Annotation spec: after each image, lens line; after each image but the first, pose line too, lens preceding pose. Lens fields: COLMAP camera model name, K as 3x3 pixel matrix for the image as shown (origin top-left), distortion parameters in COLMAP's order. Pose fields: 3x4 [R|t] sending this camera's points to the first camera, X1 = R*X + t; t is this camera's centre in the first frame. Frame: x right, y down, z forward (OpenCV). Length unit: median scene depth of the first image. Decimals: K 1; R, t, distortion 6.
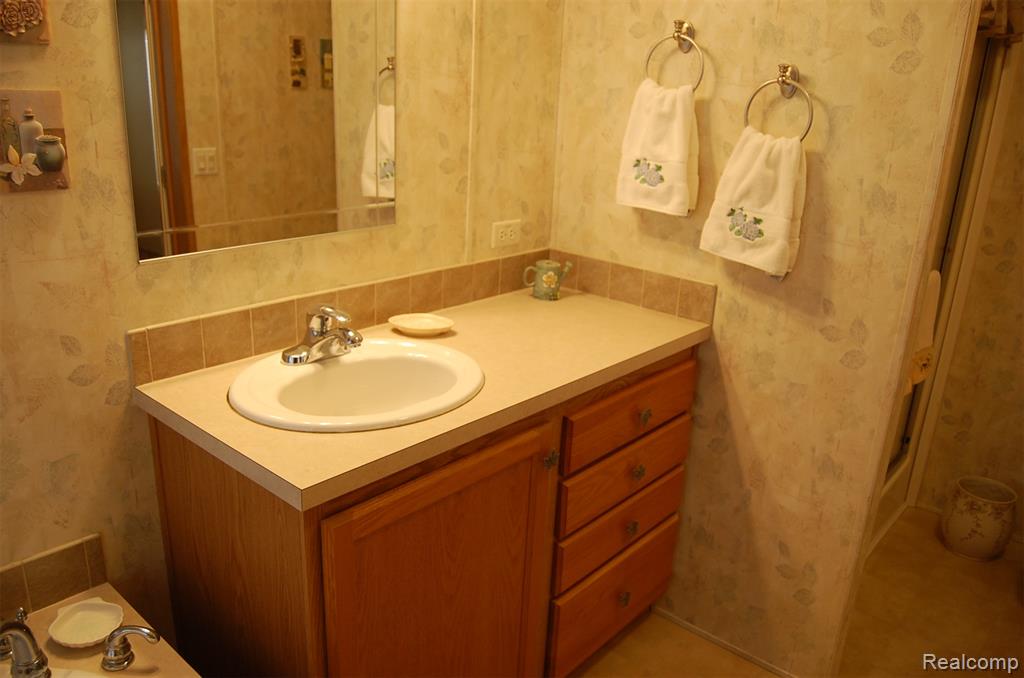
lens RADIAL K [[798.9, 0, 513.7], [0, 798.9, 342.8], [0, 0, 1]] dist [-0.087103, 0.024080]
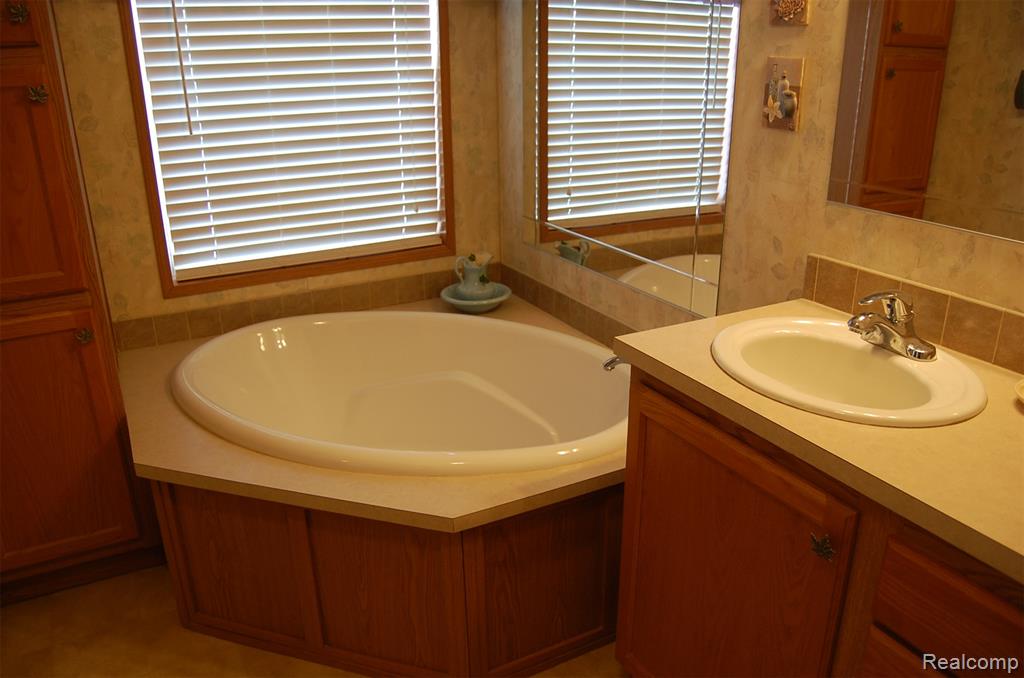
lens RADIAL K [[798.9, 0, 514.5], [0, 798.9, 334.6], [0, 0, 1]] dist [-0.087103, 0.024080]
pose [[-0.357897, 0.275445, -0.892211, 0.948568], [-0.306027, 0.868129, 0.390768, -0.283080], [0.882189, 0.412895, -0.226407, 1.046963]]
